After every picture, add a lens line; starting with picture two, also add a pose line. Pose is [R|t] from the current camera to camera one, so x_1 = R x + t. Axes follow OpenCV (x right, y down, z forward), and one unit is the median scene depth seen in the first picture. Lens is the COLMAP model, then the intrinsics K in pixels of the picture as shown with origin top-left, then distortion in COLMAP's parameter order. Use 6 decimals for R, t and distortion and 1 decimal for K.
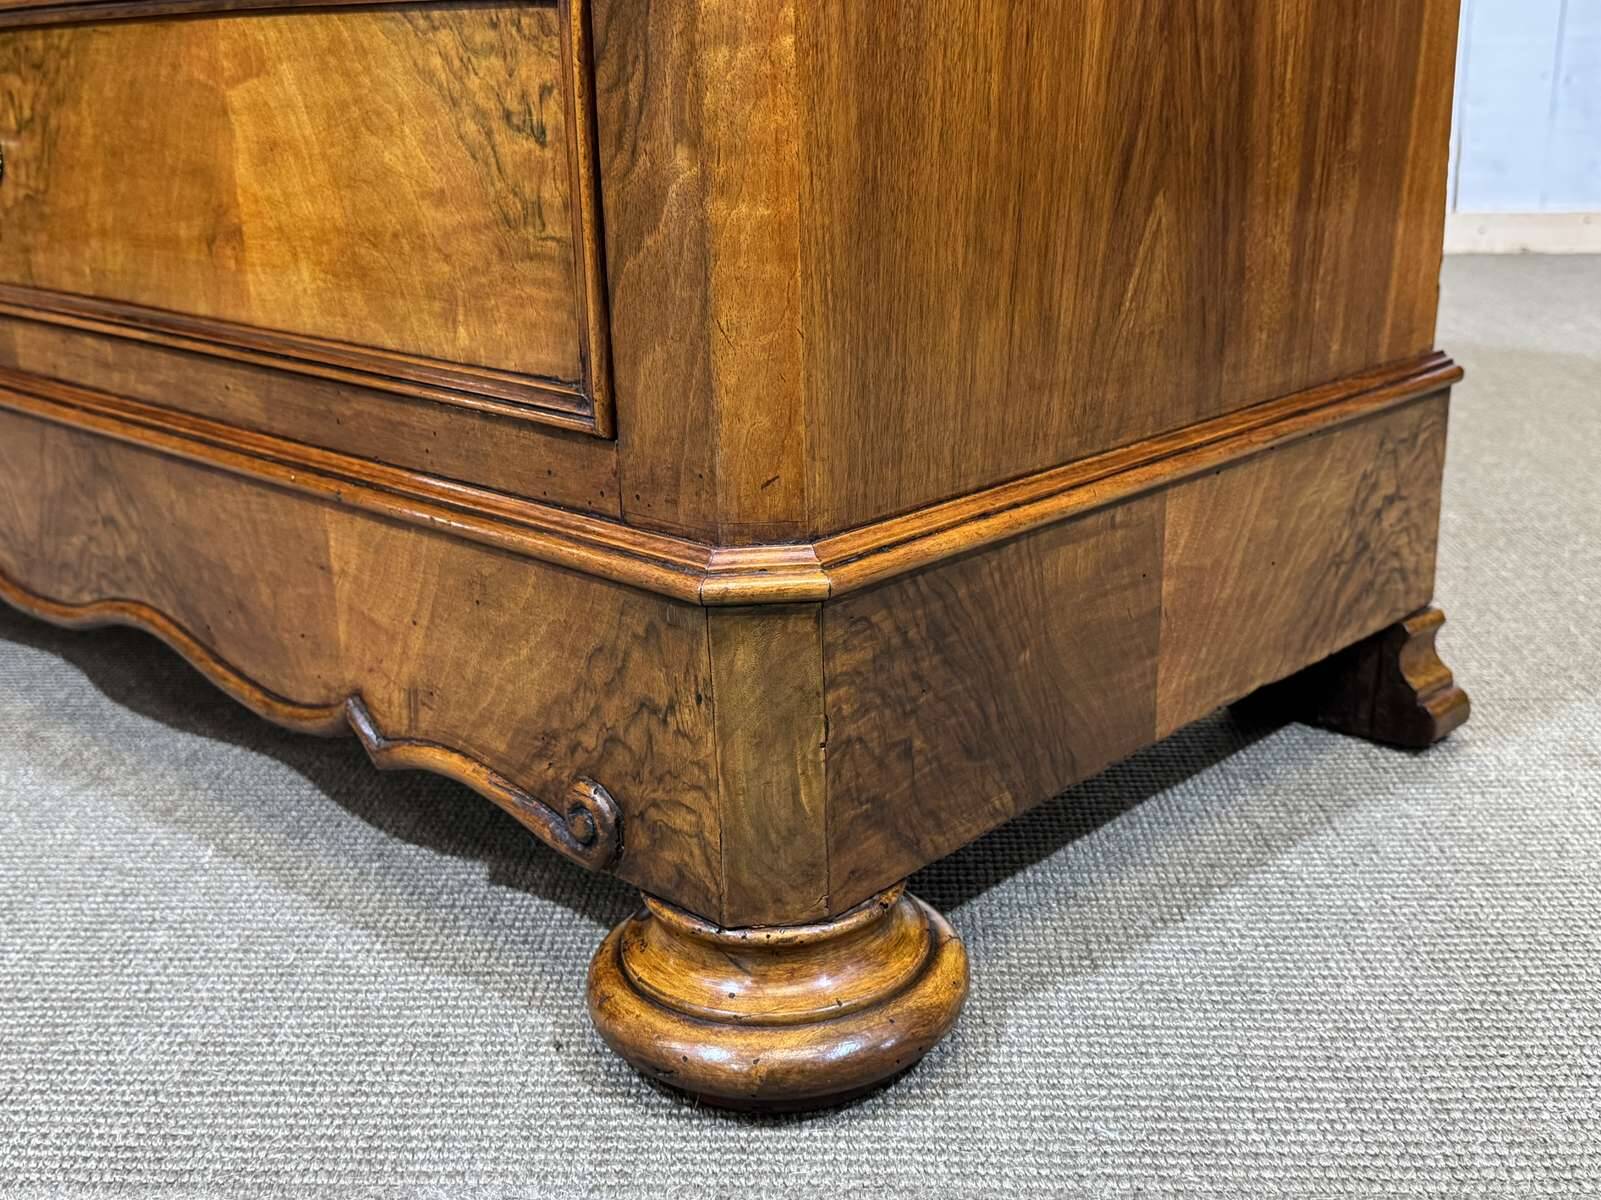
lens RADIAL K [[1735.0, 0, 800.3], [0, 1735.0, 613.5], [0, 0, 1]] dist [0.176715, -0.416714]
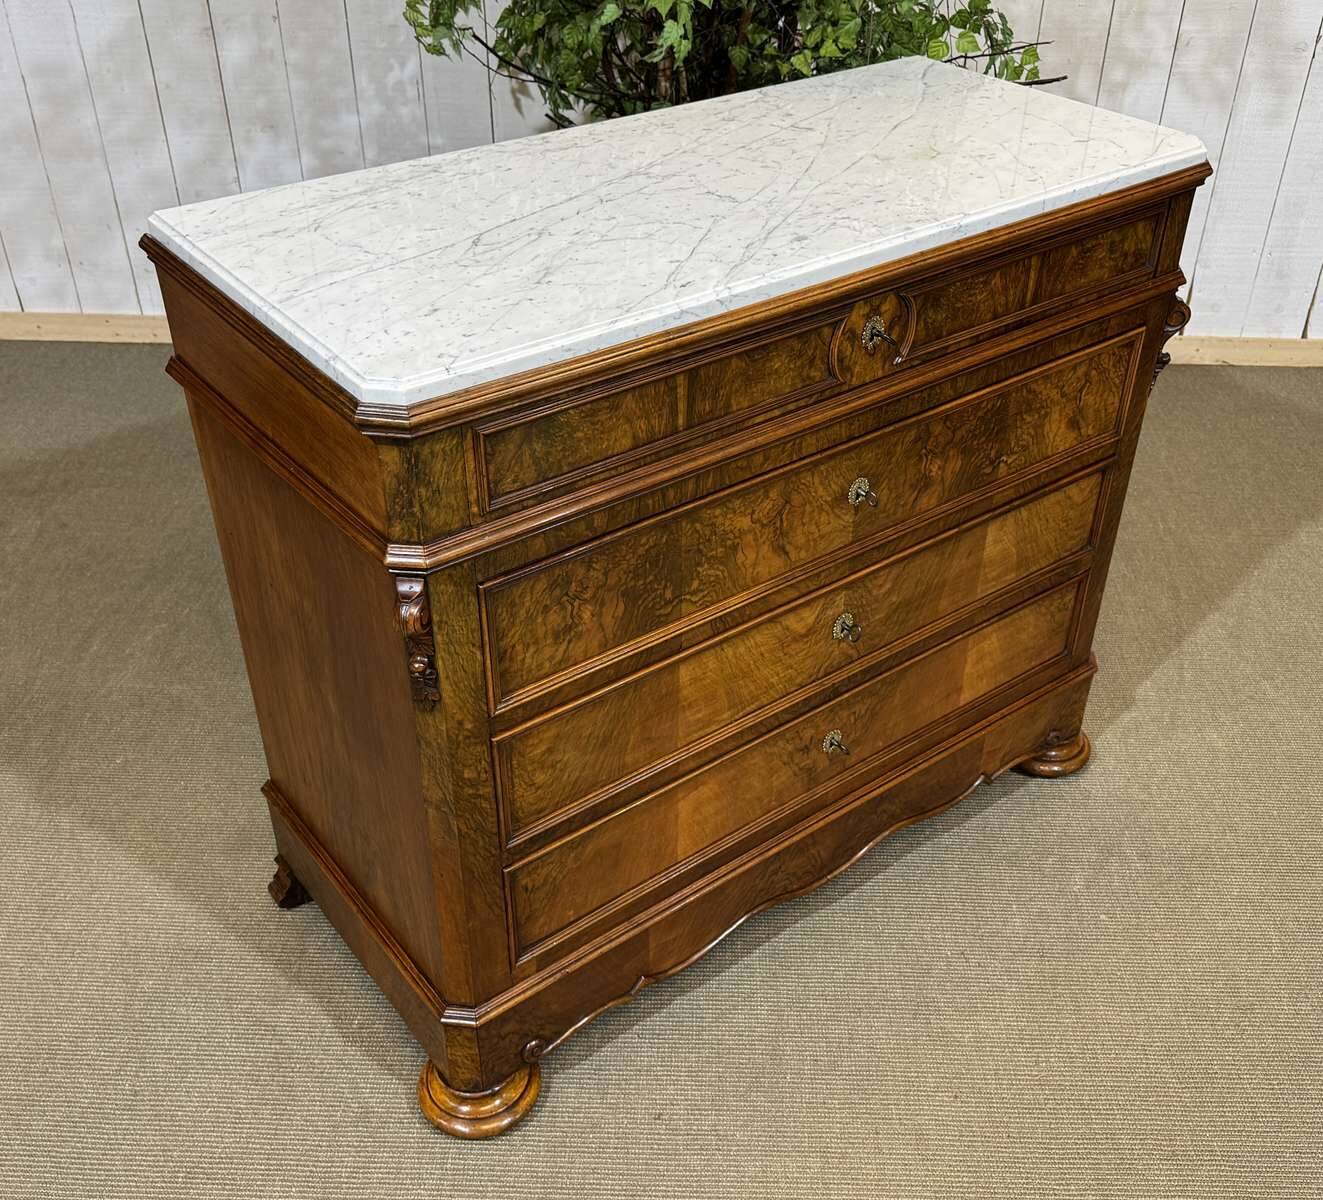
lens RADIAL K [[1369.0, 0, 678.9], [0, 1369.0, 606.6], [0, 0, 1]] dist [0.182149, -0.393853]
pose [[0.147283, -0.547562, 0.823701, -2.710135], [0.288632, 0.820330, 0.493711, -1.961564], [-0.946044, 0.165031, 0.278864, 0.852807]]
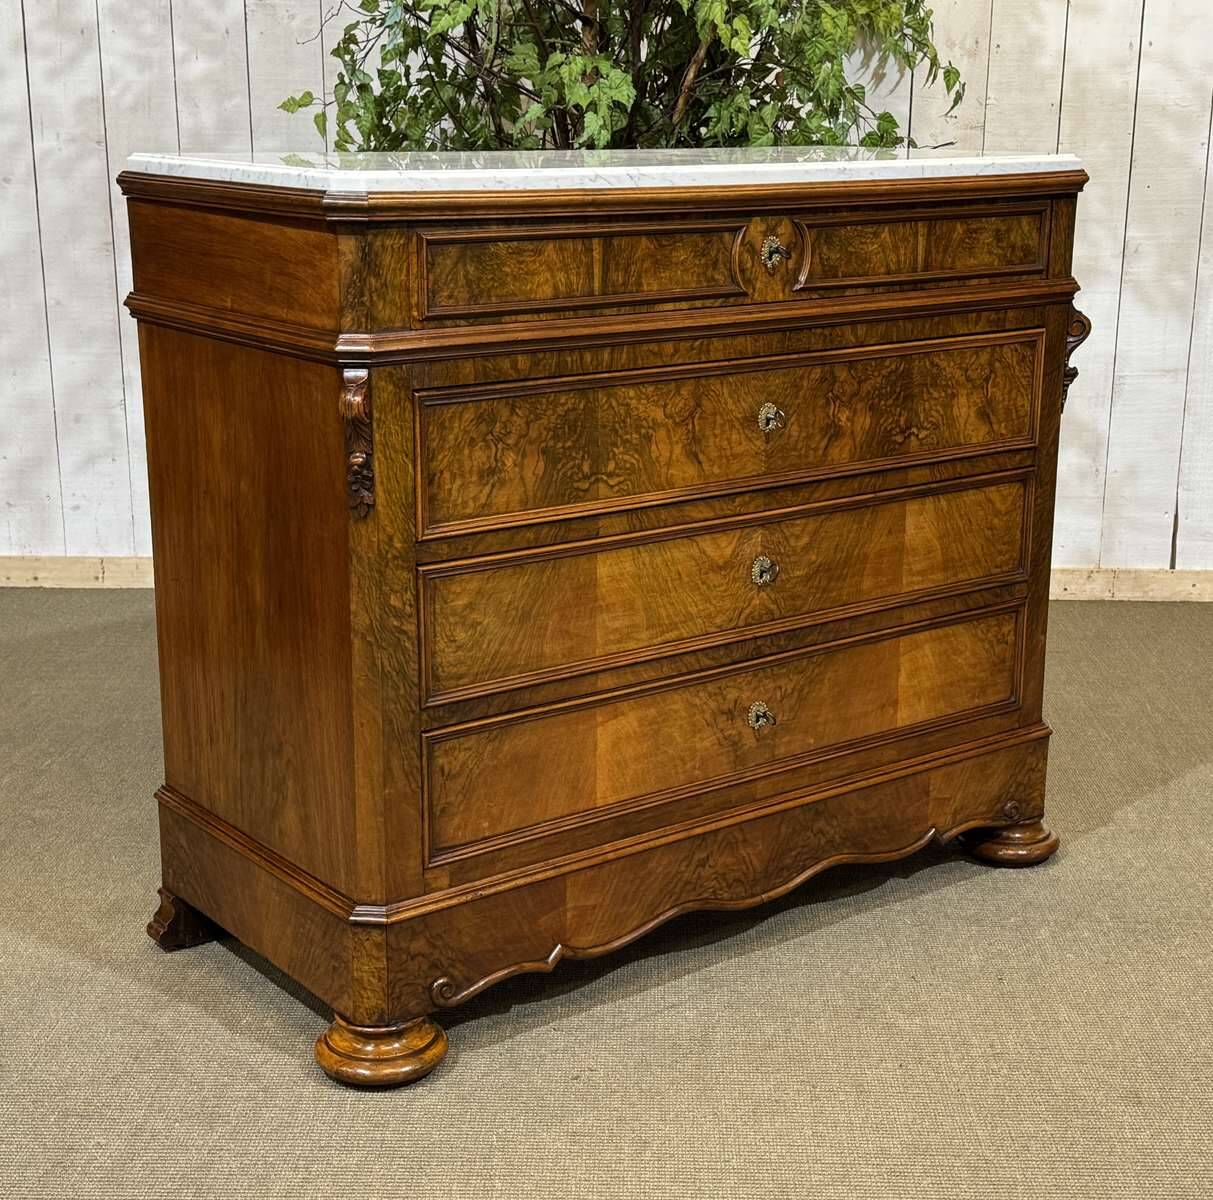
lens RADIAL K [[1924.1, 0, 612.8], [0, 1924.1, 607.5], [0, 0, 1]] dist [0.151808, -0.020245]
pose [[0.146125, -0.231018, 0.961914, -4.056756], [0.292295, 0.939021, 0.181118, -1.266980], [-0.945098, 0.254697, 0.204740, 0.827227]]
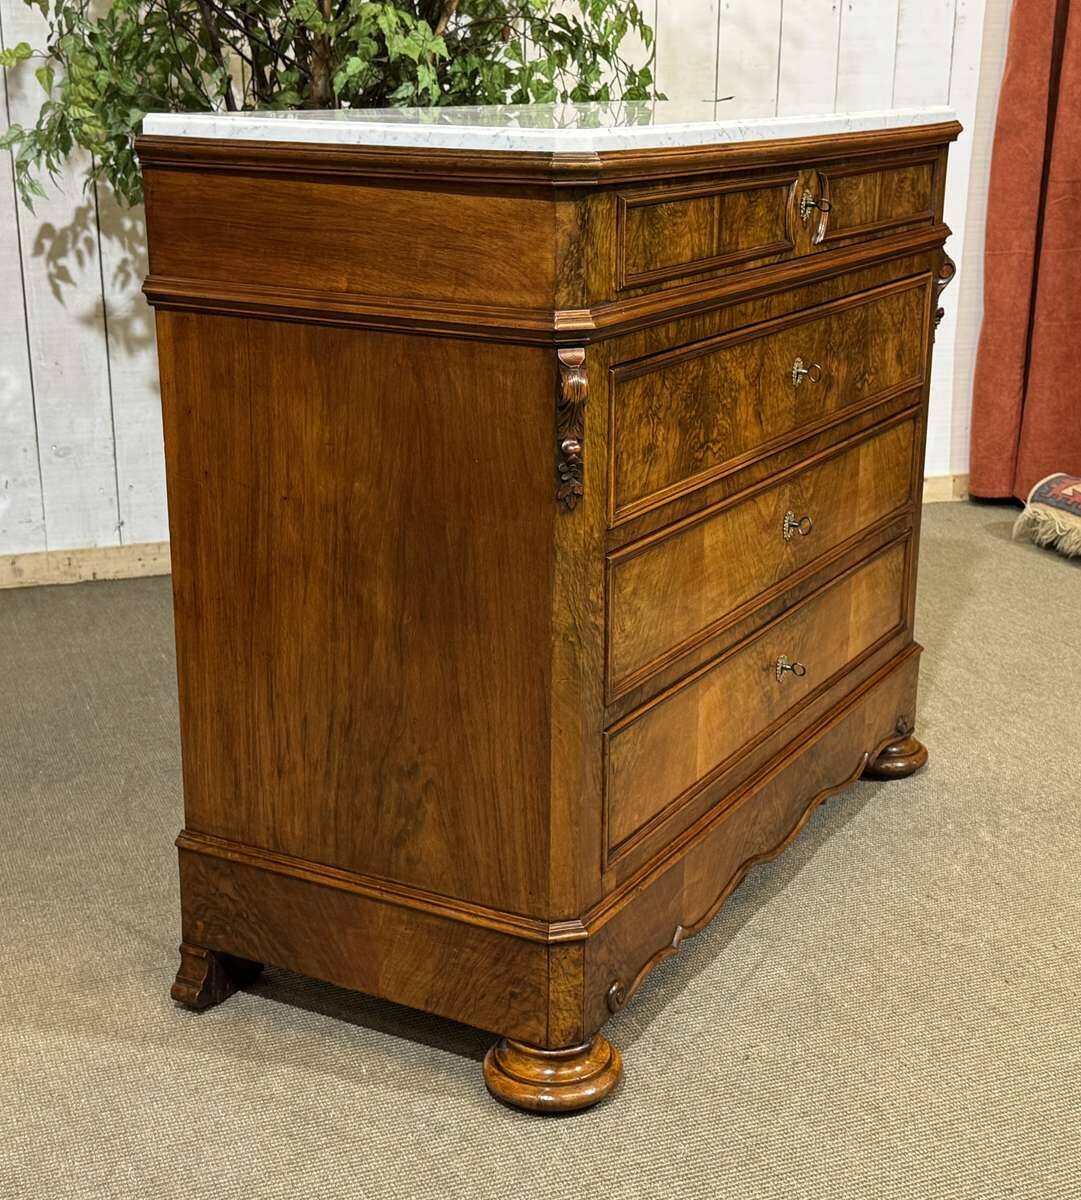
lens RADIAL K [[1796.0, 0, 559.0], [0, 1796.0, 606.4], [0, 0, 1]] dist [0.152616, -0.022212]
pose [[-0.260520, -0.258369, 0.930255, -3.630870], [0.292456, 0.897139, 0.331075, -1.698642], [-0.920108, 0.358311, -0.158161, 2.233663]]
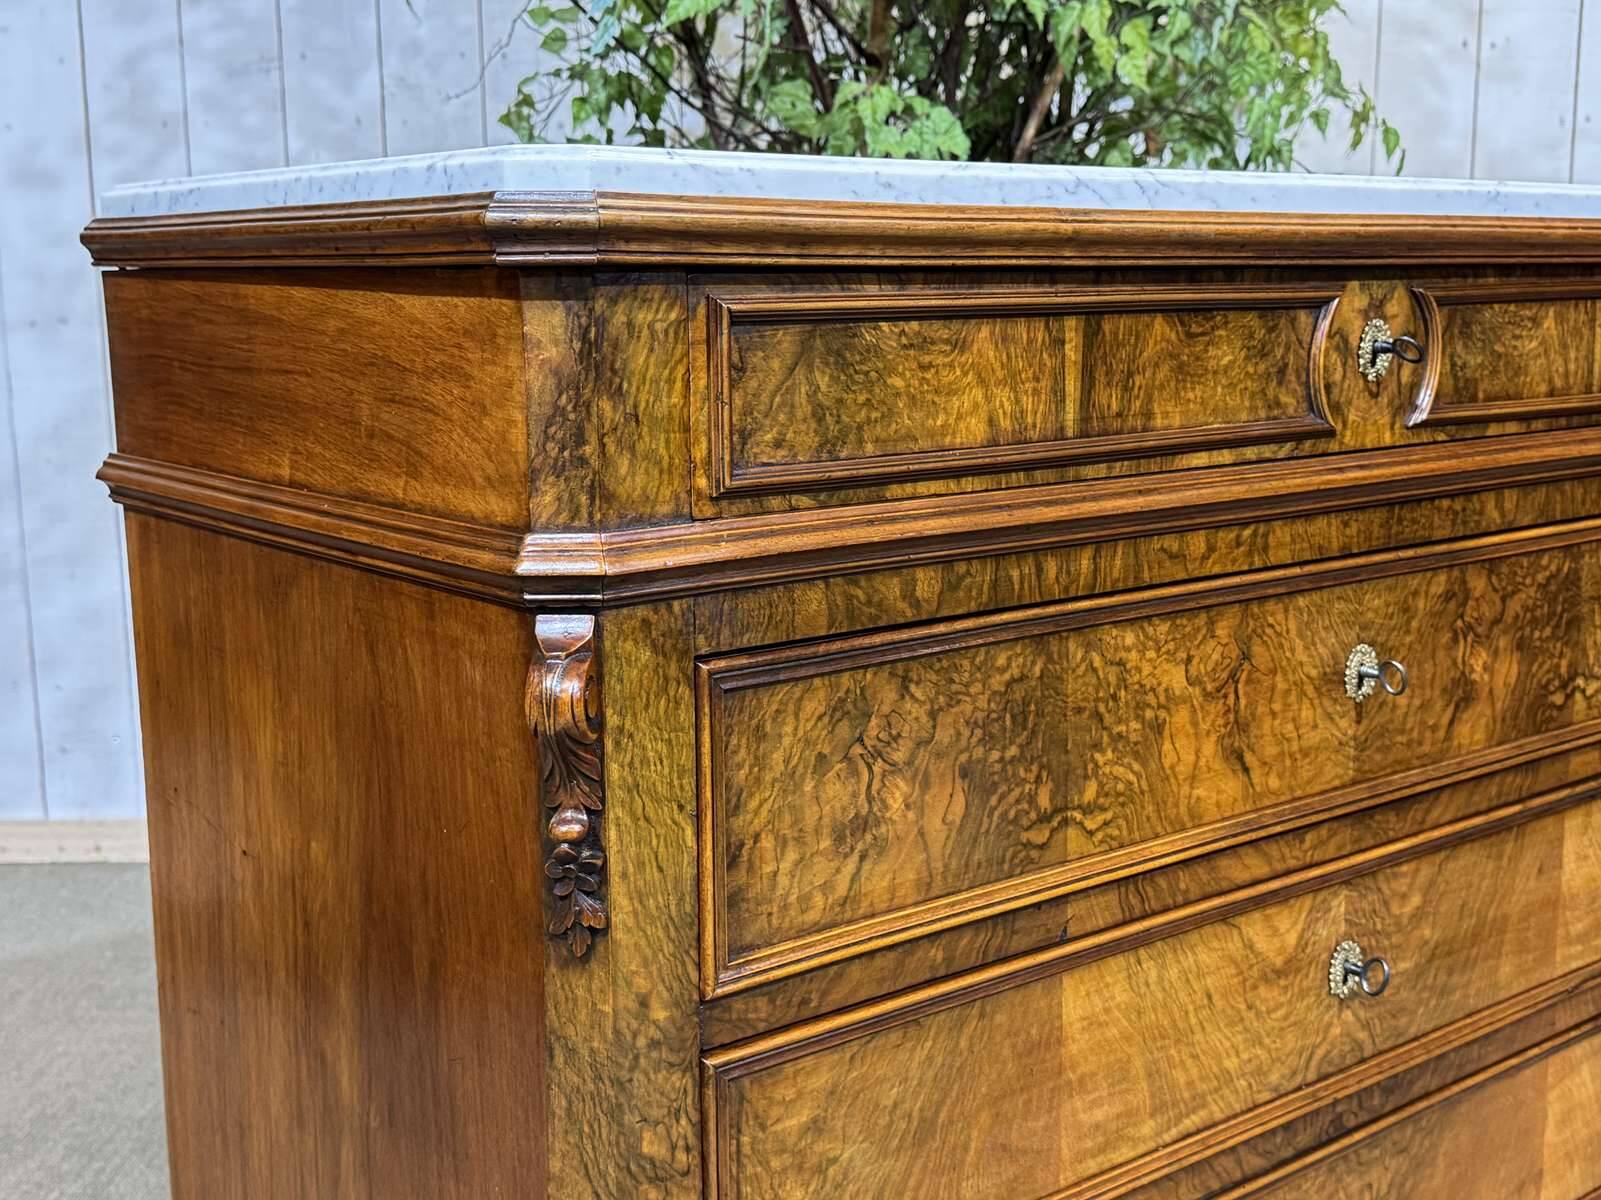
lens RADIAL K [[1878.9, 0, 797.7], [0, 1878.9, 611.7], [0, 0, 1]] dist [0.192157, -0.463828]
pose [[0.129873, -0.153226, 0.979620, -2.380694], [0.305913, 0.945981, 0.107408, -1.275127], [-0.943160, 0.285729, 0.169731, 1.355242]]
